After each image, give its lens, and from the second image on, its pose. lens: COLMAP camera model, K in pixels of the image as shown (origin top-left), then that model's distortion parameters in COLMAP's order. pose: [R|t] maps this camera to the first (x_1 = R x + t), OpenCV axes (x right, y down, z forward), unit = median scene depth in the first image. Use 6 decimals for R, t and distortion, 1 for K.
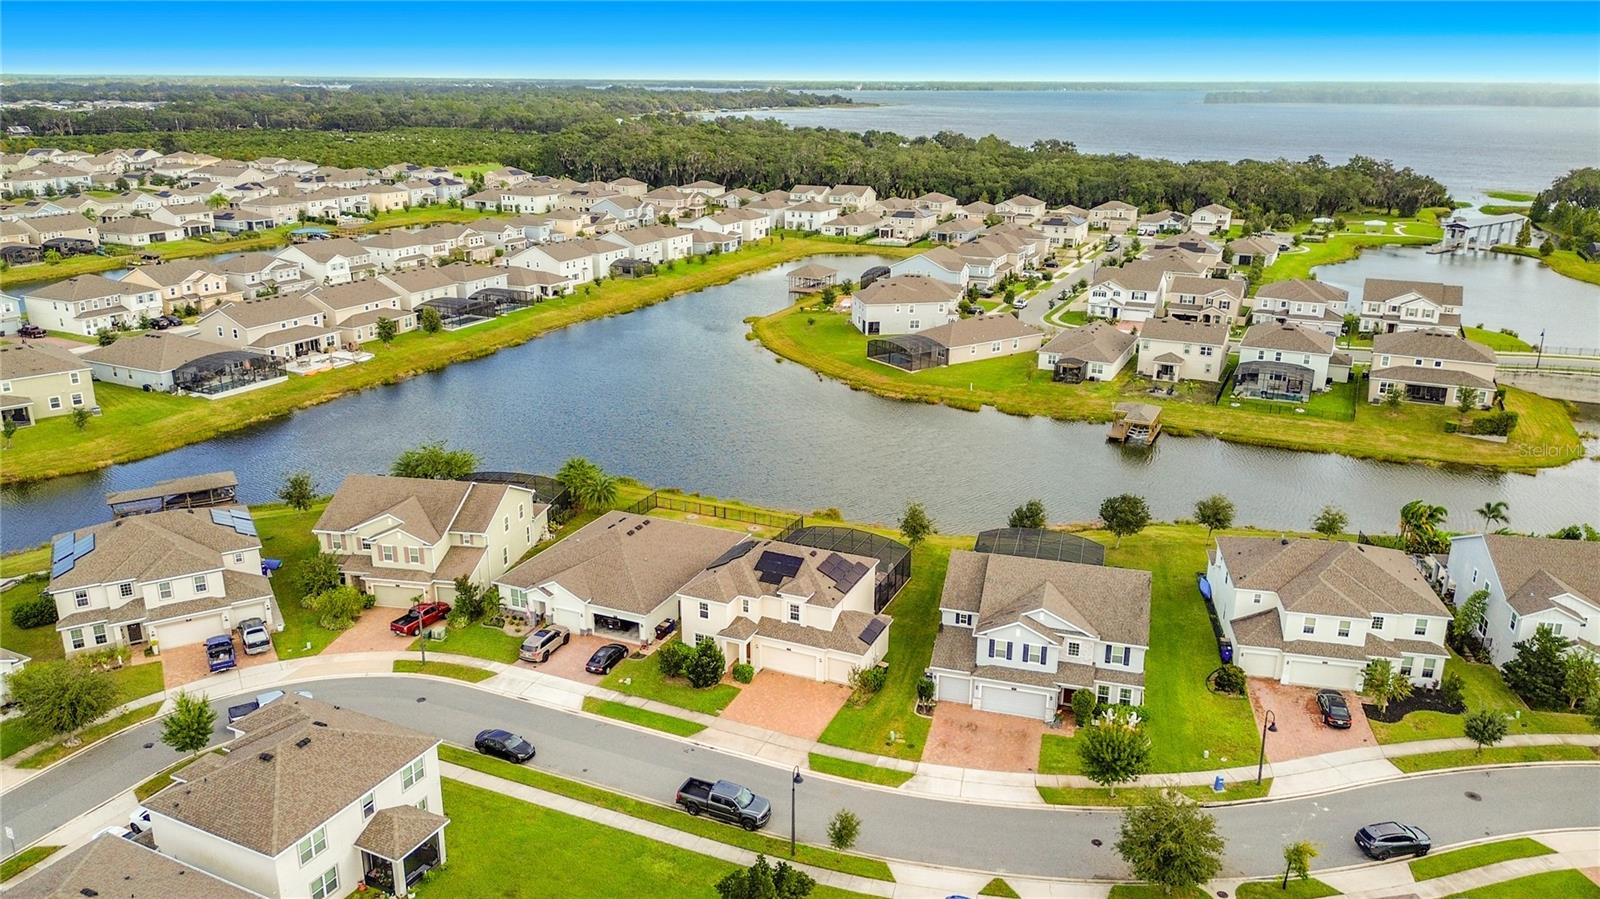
lens RADIAL K [[1140.1, 0, 796.6], [0, 1140.1, 454.7], [0, 0, 1]] dist [0.072866, -0.095341]
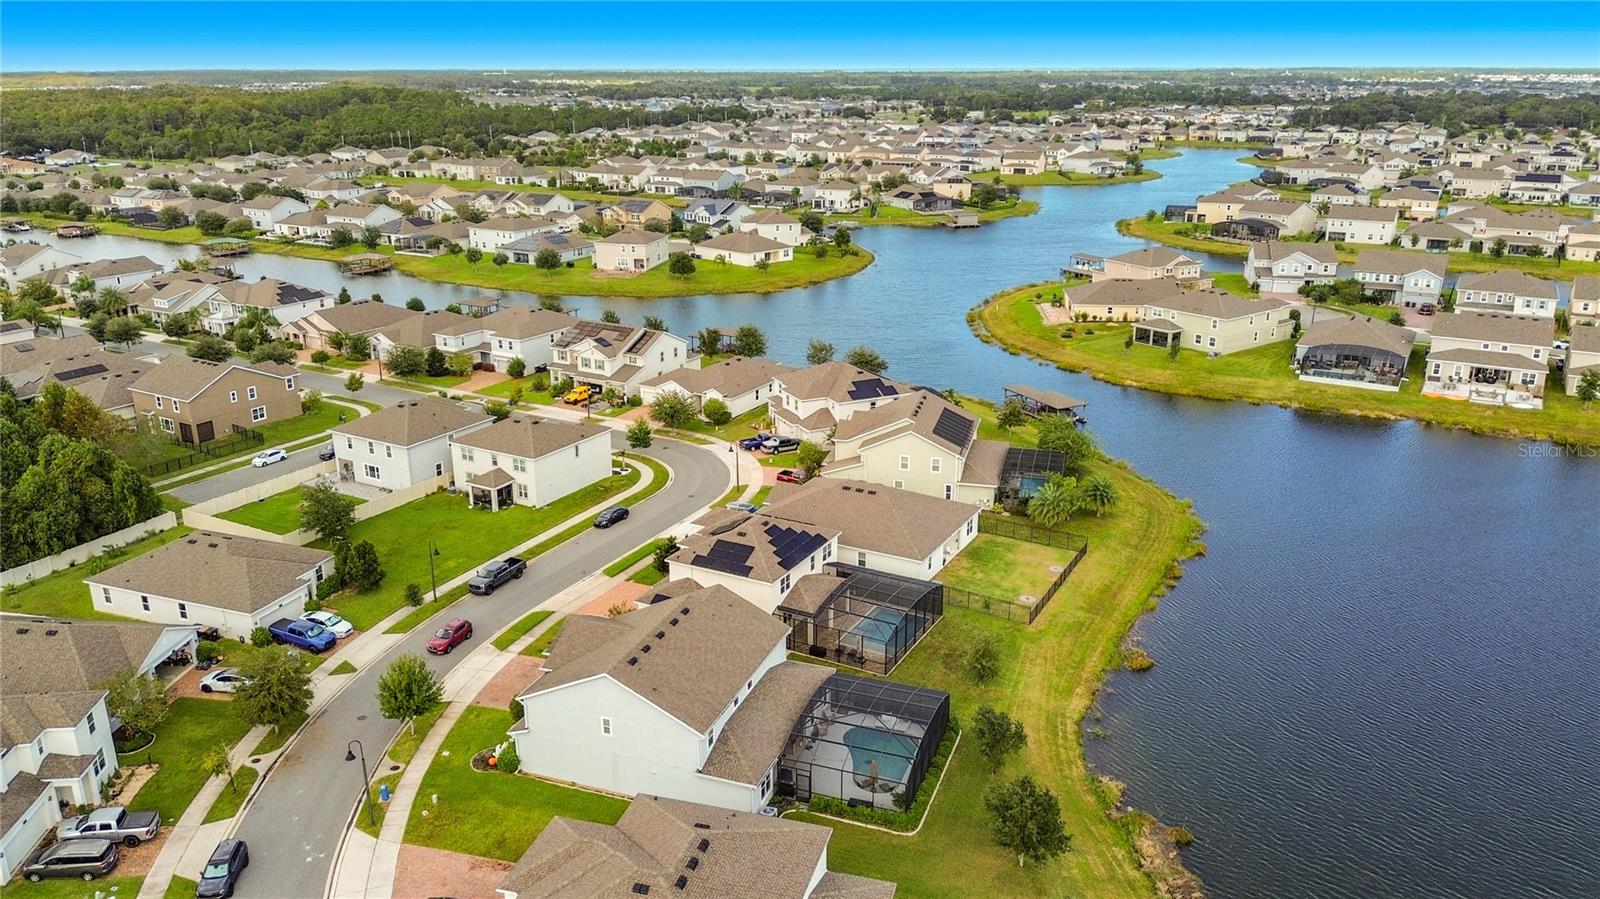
lens RADIAL K [[1163.5, 0, 800.0], [0, 1163.5, 449.5], [0, 0, 1]] dist [0.041421, -0.047076]
pose [[-0.076273, 0.304406, -0.949484, 0.477212], [-0.309397, 0.898027, 0.312763, -0.157472], [0.947869, 0.317622, 0.025687, 0.487518]]
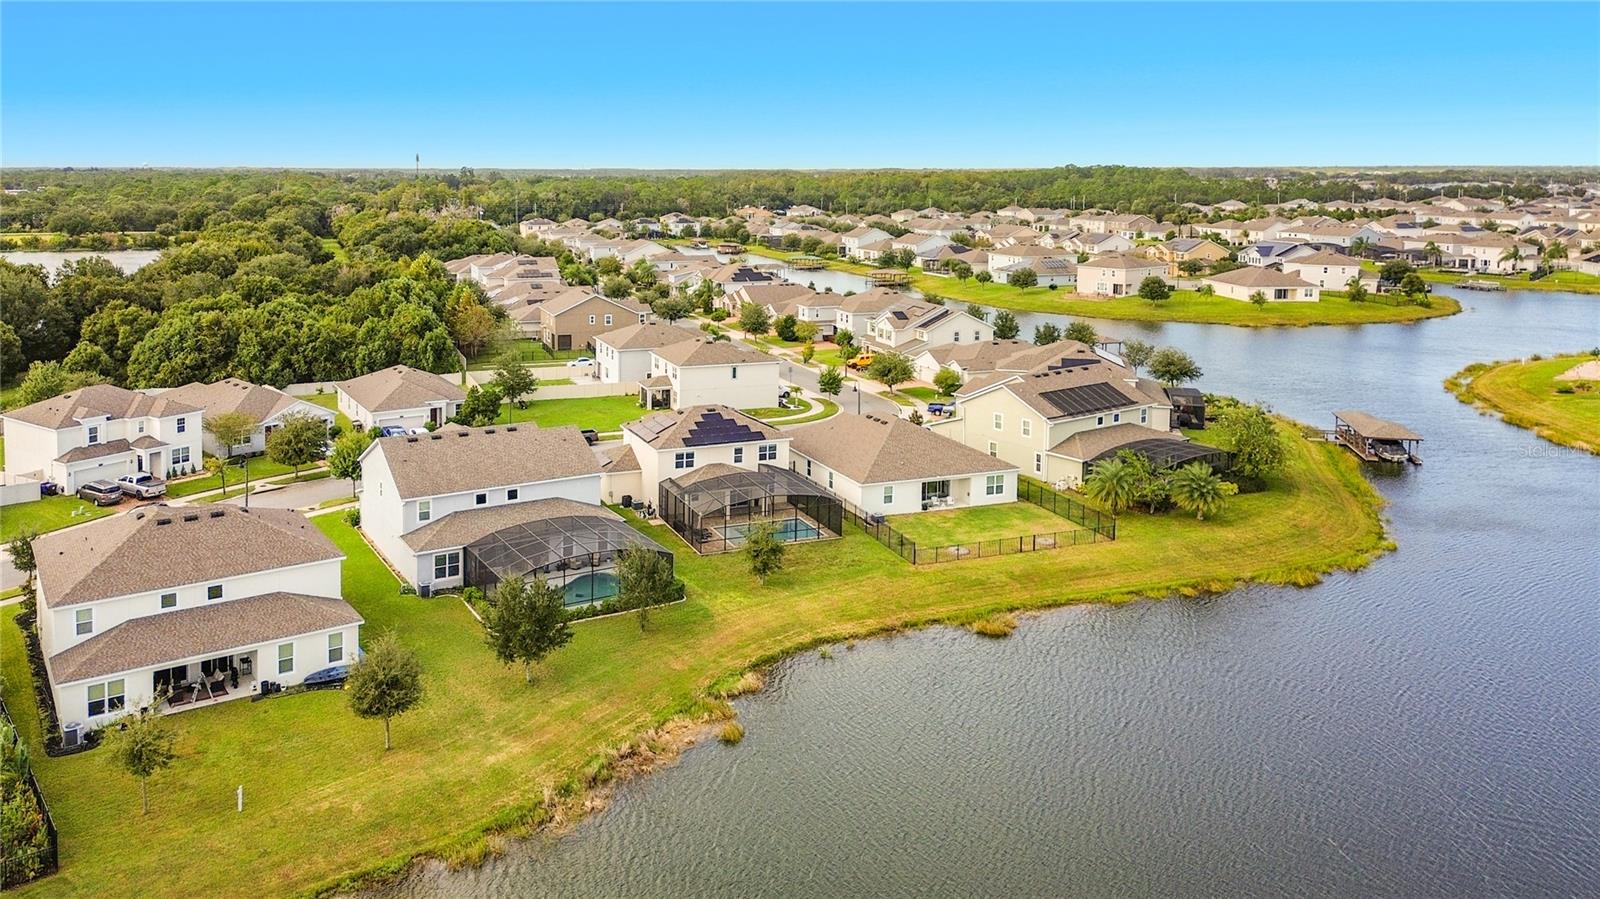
lens RADIAL K [[1131.5, 0, 695.2], [0, 1131.5, 452.2], [0, 0, 1]] dist [0.075704, -0.071431]
pose [[-0.719631, 0.162910, -0.674976, 0.349771], [-0.218681, 0.869445, 0.442994, -0.169959], [0.659022, 0.466397, -0.590054, 0.803413]]
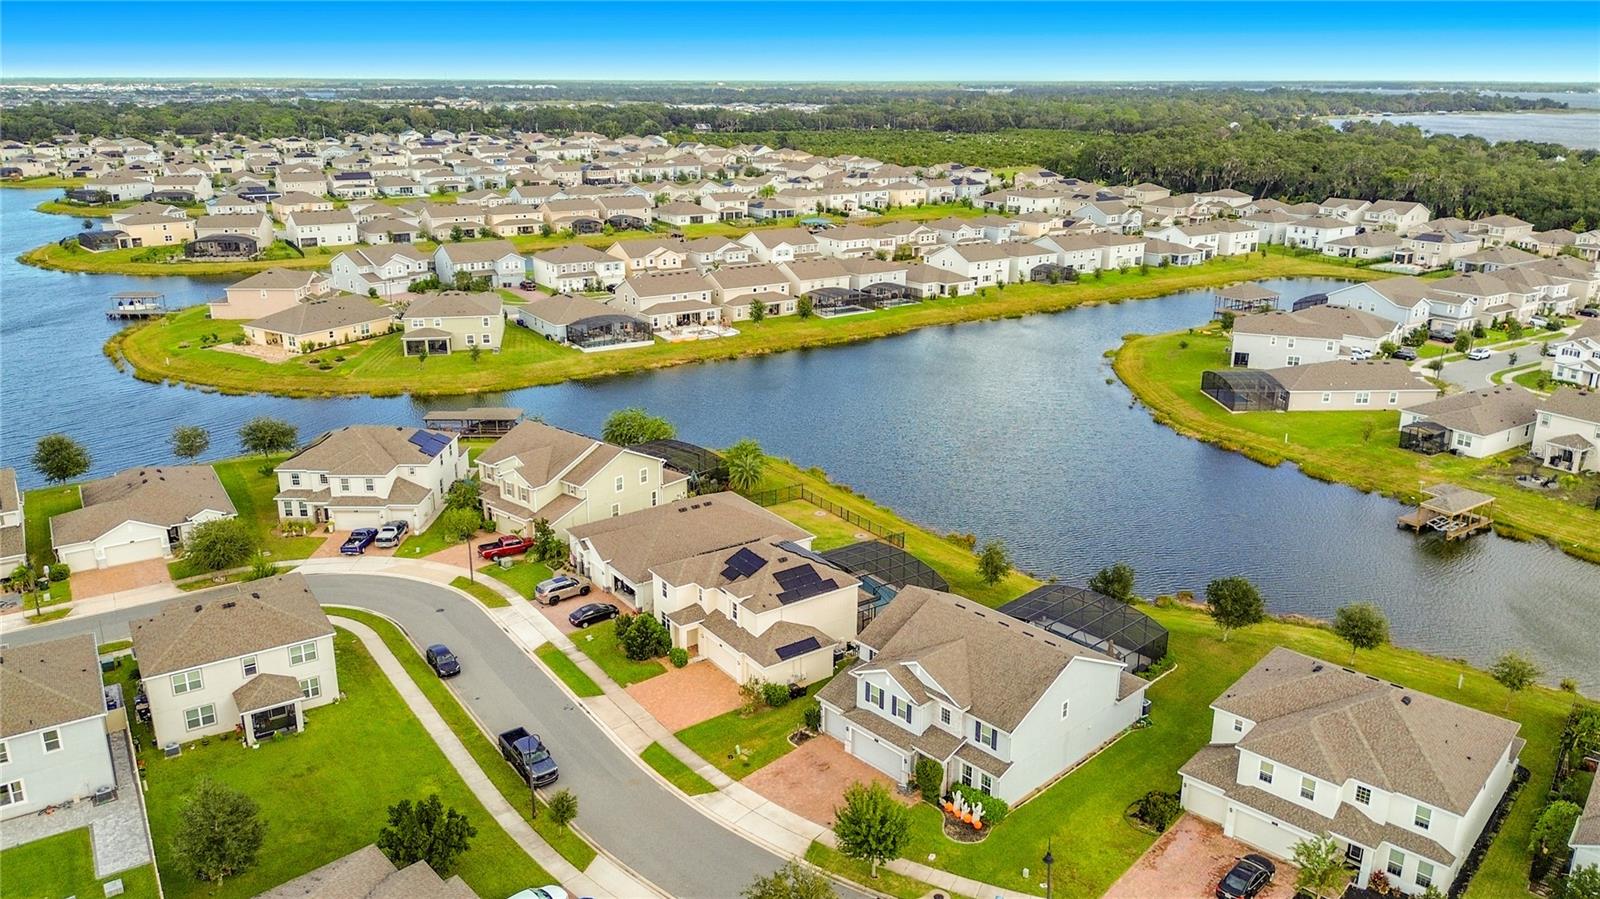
lens RADIAL K [[1148.1, 0, 792.6], [0, 1148.1, 442.3], [0, 0, 1]] dist [0.068072, -0.105316]
pose [[0.855402, 0.151823, -0.495215, 0.244171], [-0.158490, 0.986940, 0.028810, -0.021244], [0.493121, 0.053843, 0.868293, 0.065531]]
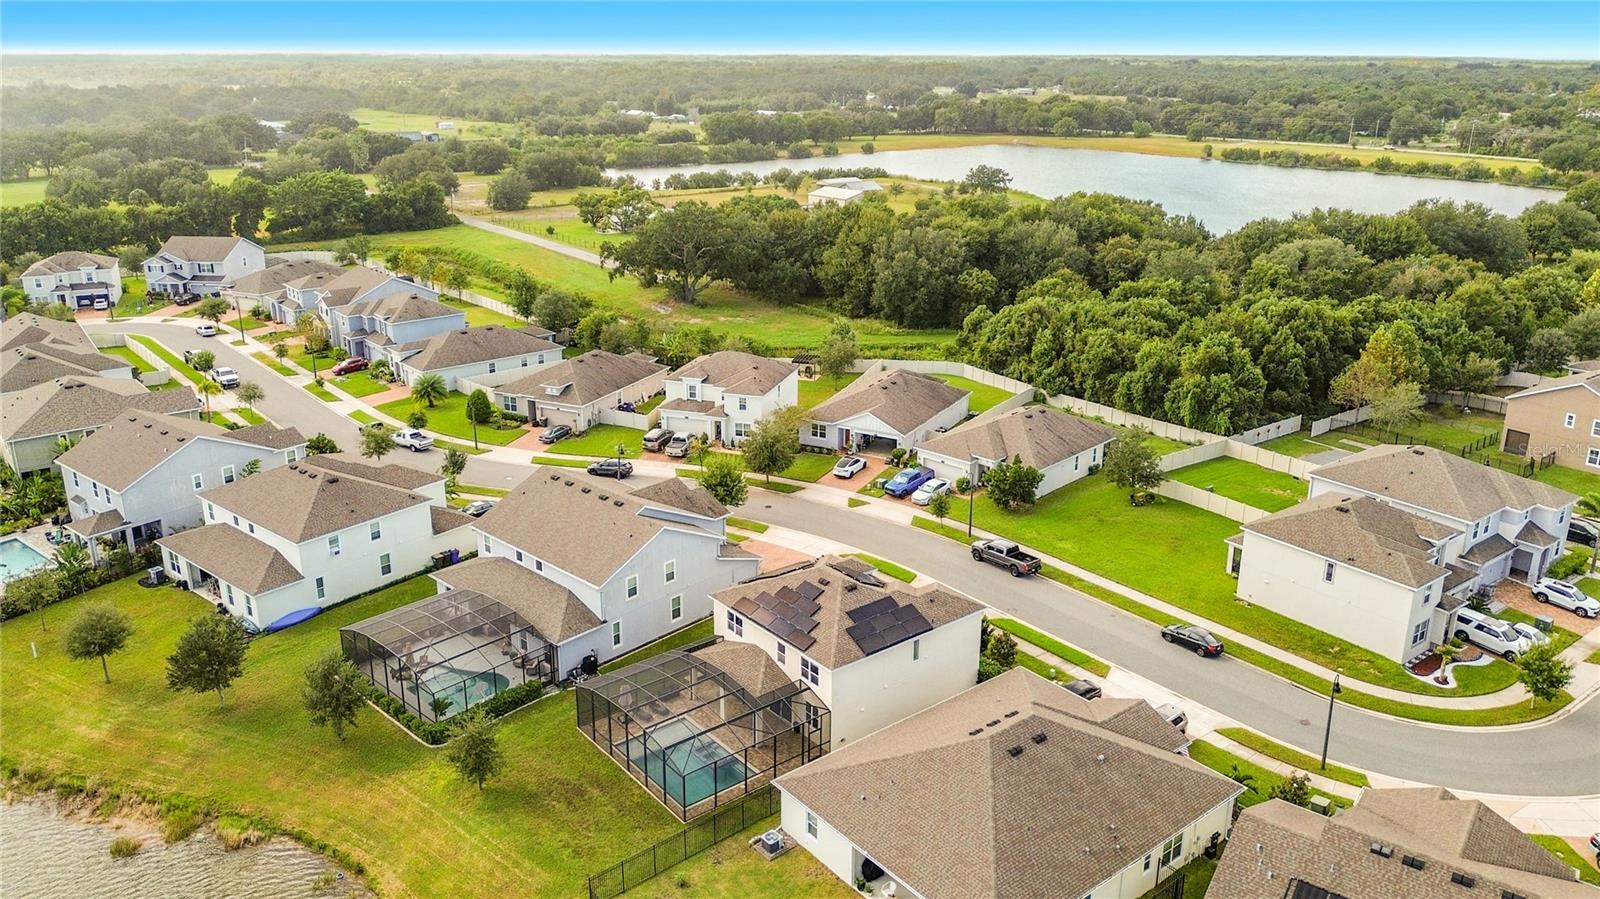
lens RADIAL K [[1152.7, 0, 800.0], [0, 1152.7, 449.5], [0, 0, 1]] dist [0.035774, -0.064079]
pose [[-0.886659, -0.157266, 0.434859, -0.152246], [0.135798, 0.810376, 0.569957, -0.209901], [-0.442034, 0.564410, -0.697171, 0.736468]]
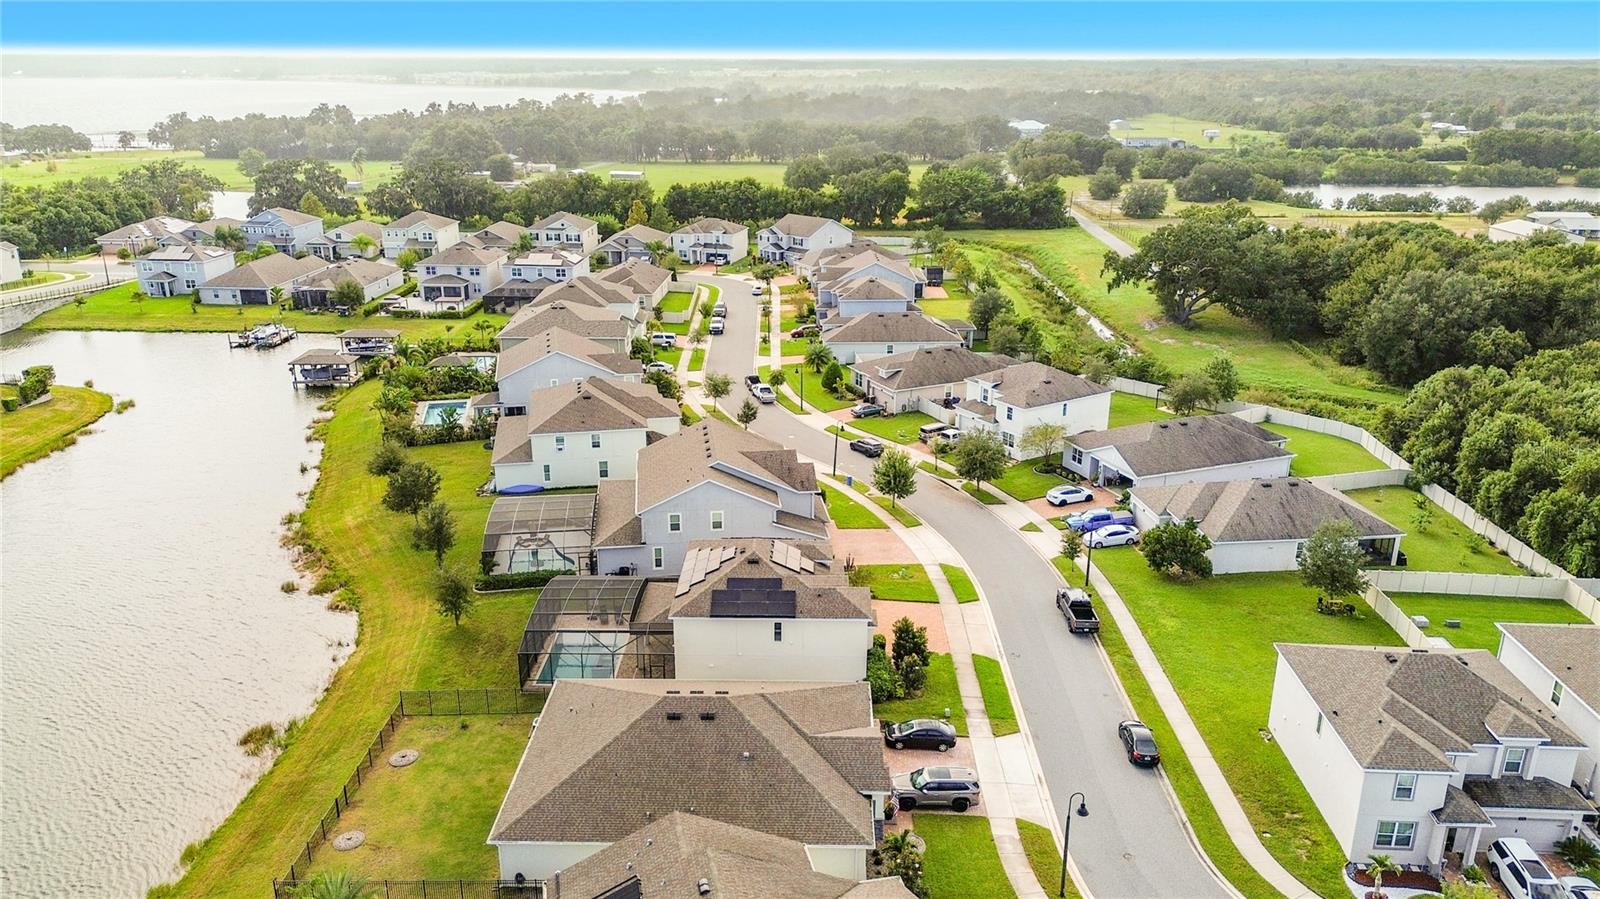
lens RADIAL K [[1140.1, 0, 796.6], [0, 1140.1, 454.7], [0, 0, 1]] dist [0.072866, -0.095341]
pose [[-0.387406, -0.306661, 0.869411, -0.353315], [0.281052, 0.858878, 0.428181, -0.158792], [-0.878024, 0.410229, -0.246547, 0.566061]]
